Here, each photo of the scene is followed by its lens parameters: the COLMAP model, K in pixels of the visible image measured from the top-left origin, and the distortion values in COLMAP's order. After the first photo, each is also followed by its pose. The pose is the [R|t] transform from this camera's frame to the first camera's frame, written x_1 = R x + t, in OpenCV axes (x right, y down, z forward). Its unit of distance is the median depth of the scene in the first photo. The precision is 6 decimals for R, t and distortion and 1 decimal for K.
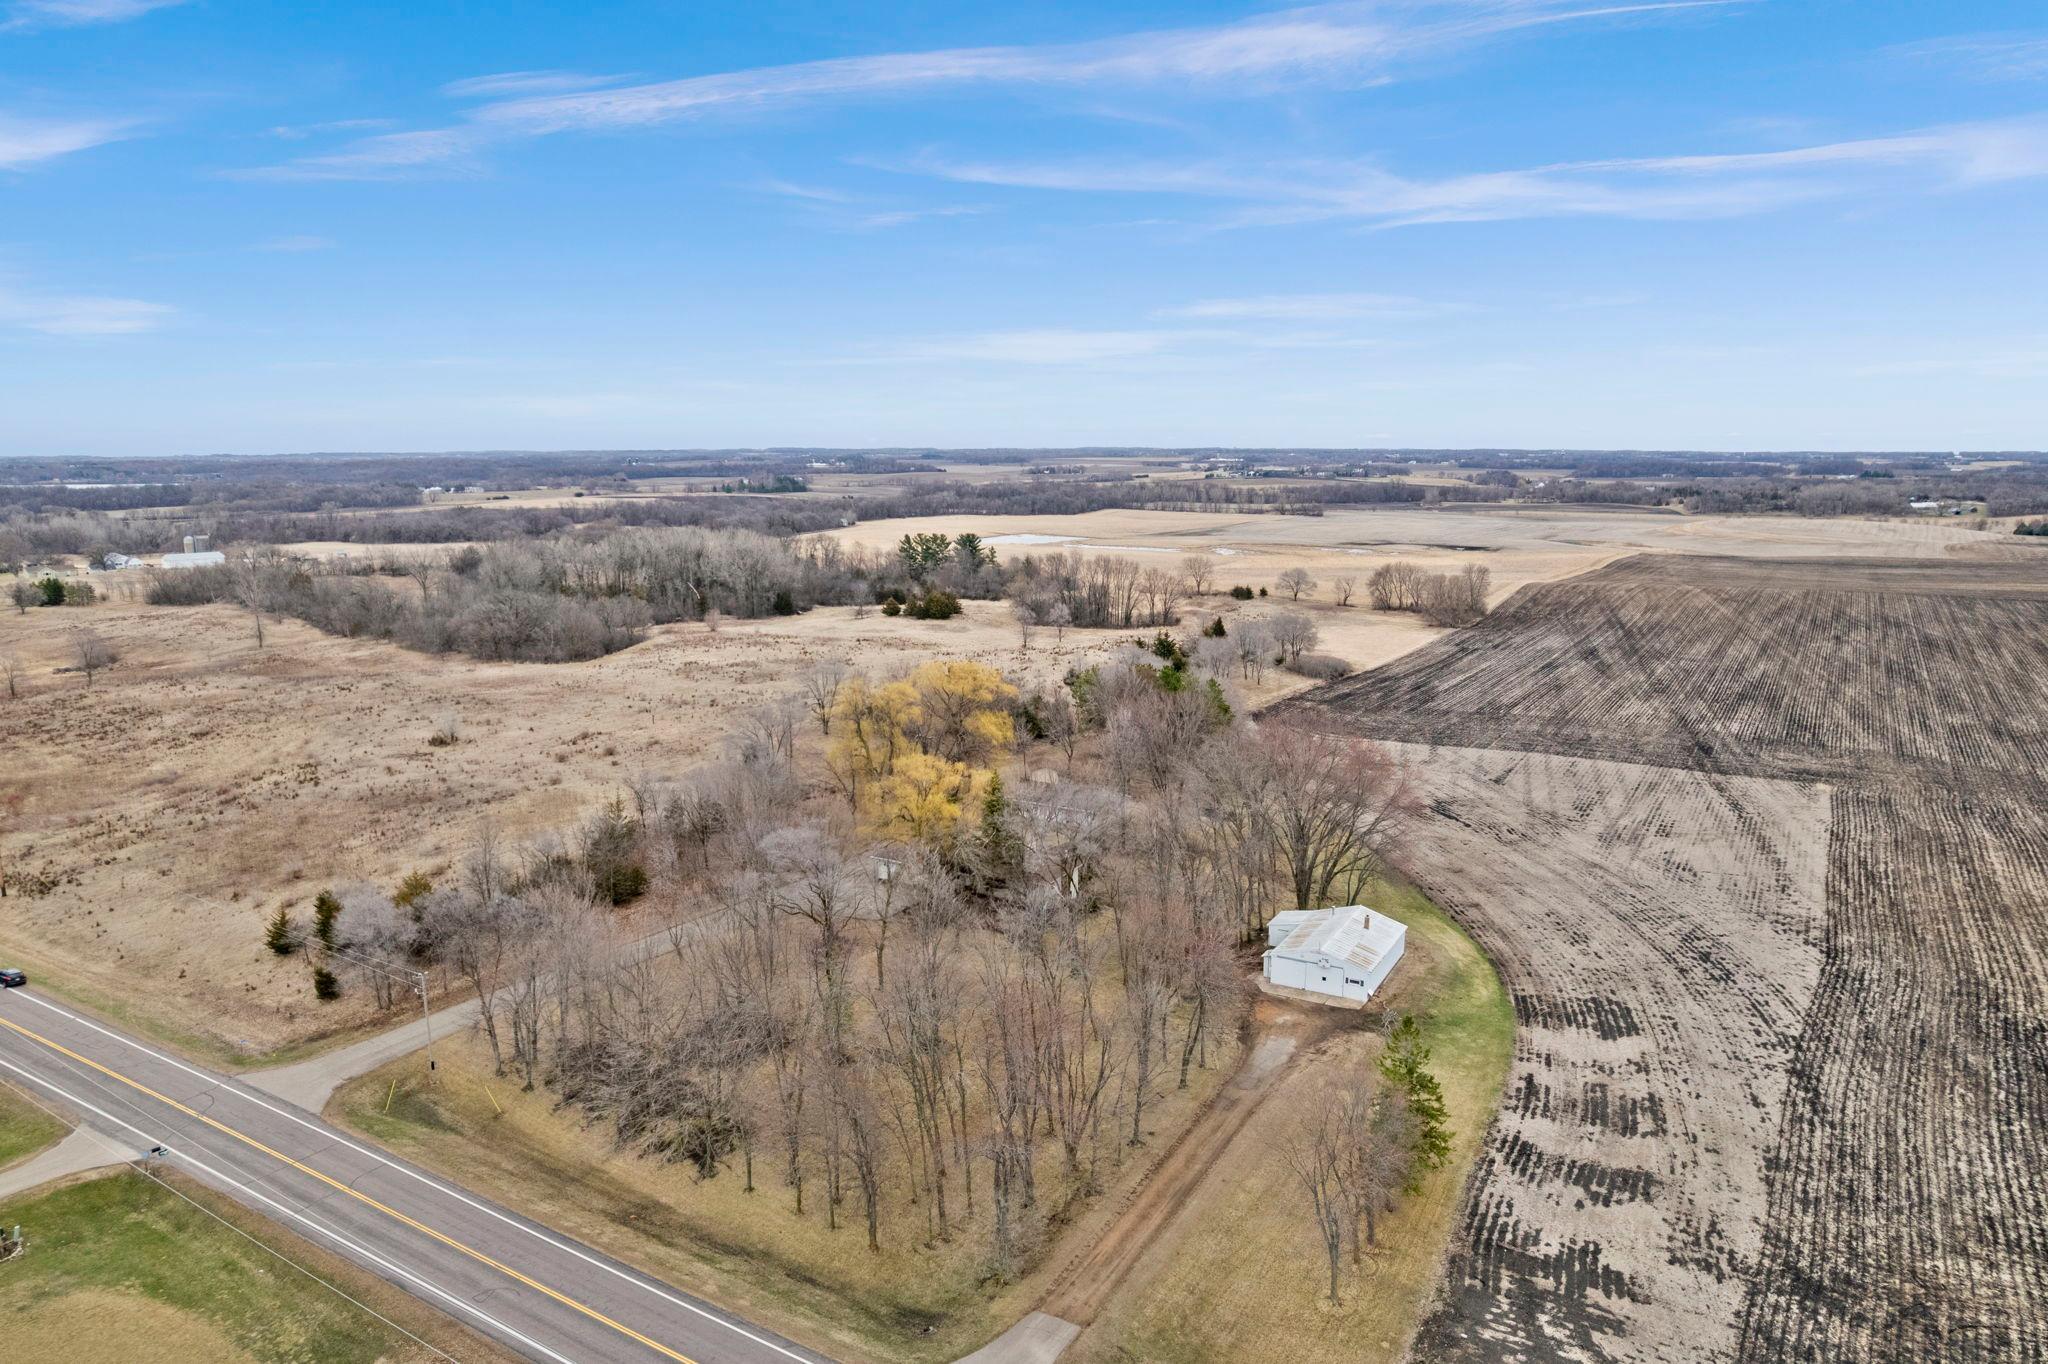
lens RADIAL K [[1326.7, 0, 1019.0], [0, 1326.7, 685.0], [0, 0, 1]] dist [-0.080643, 0.073499]
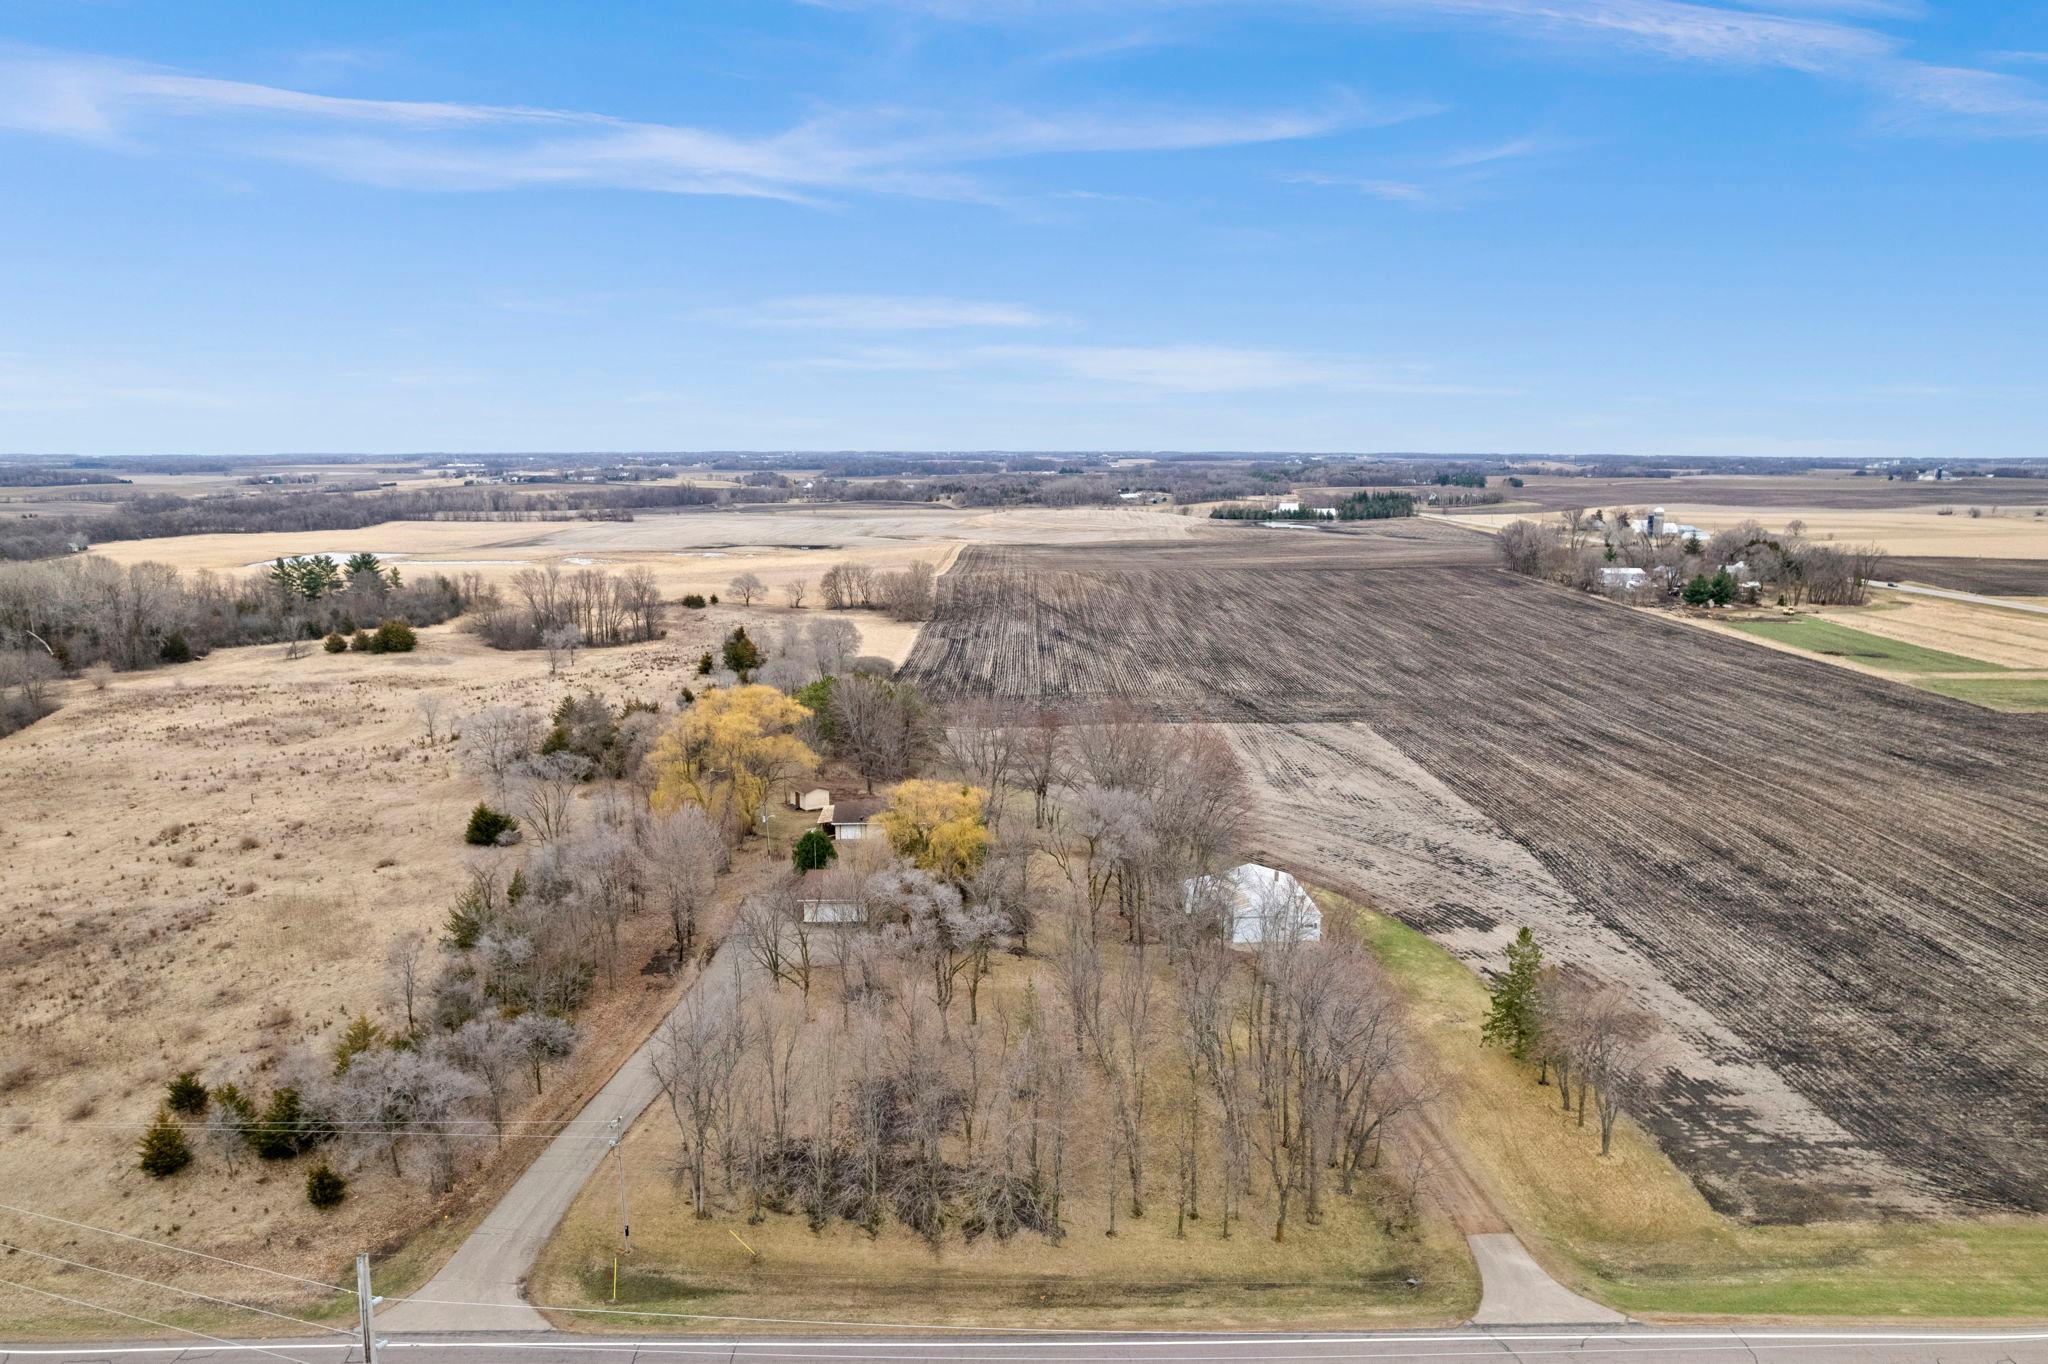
lens RADIAL K [[1326.7, 0, 1019.0], [0, 1326.7, 685.0], [0, 0, 1]] dist [-0.080643, 0.073499]
pose [[0.844857, -0.091328, 0.527139, -0.151606], [0.092332, 0.995427, 0.024478, -0.009732], [-0.526965, 0.027992, 0.849426, 0.042055]]
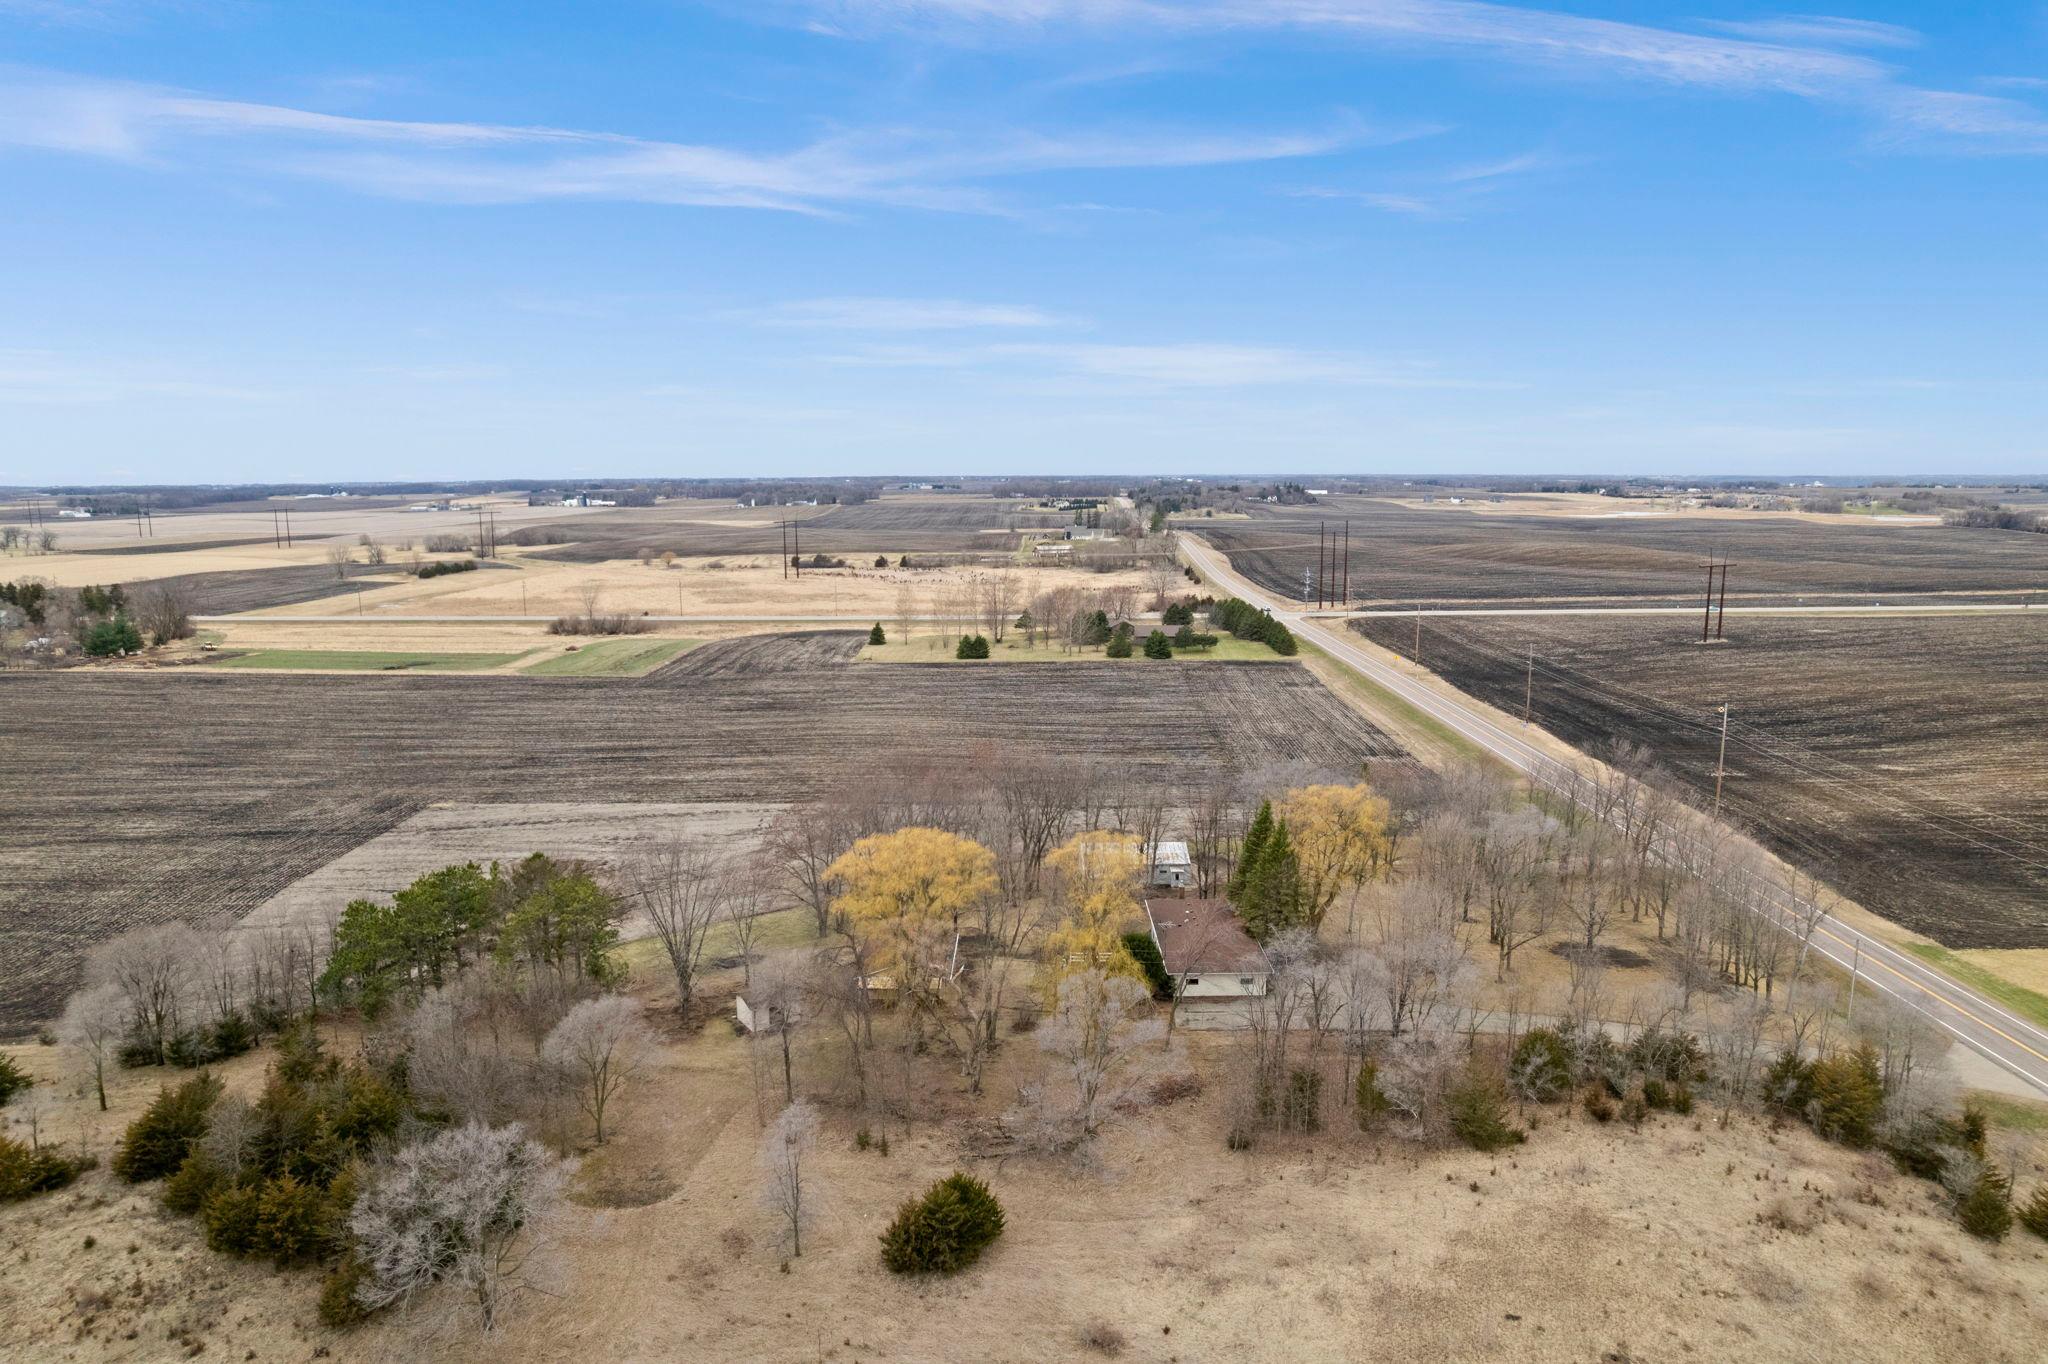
lens RADIAL K [[1309.4, 0, 1024.0], [0, 1309.4, 682.0], [0, 0, 1]] dist [0.001701, 0.000166]
pose [[-0.496126, -0.131612, 0.858218, -0.244402], [0.161824, 0.957108, 0.240326, -0.092145], [-0.853037, 0.258112, -0.453548, 0.487405]]
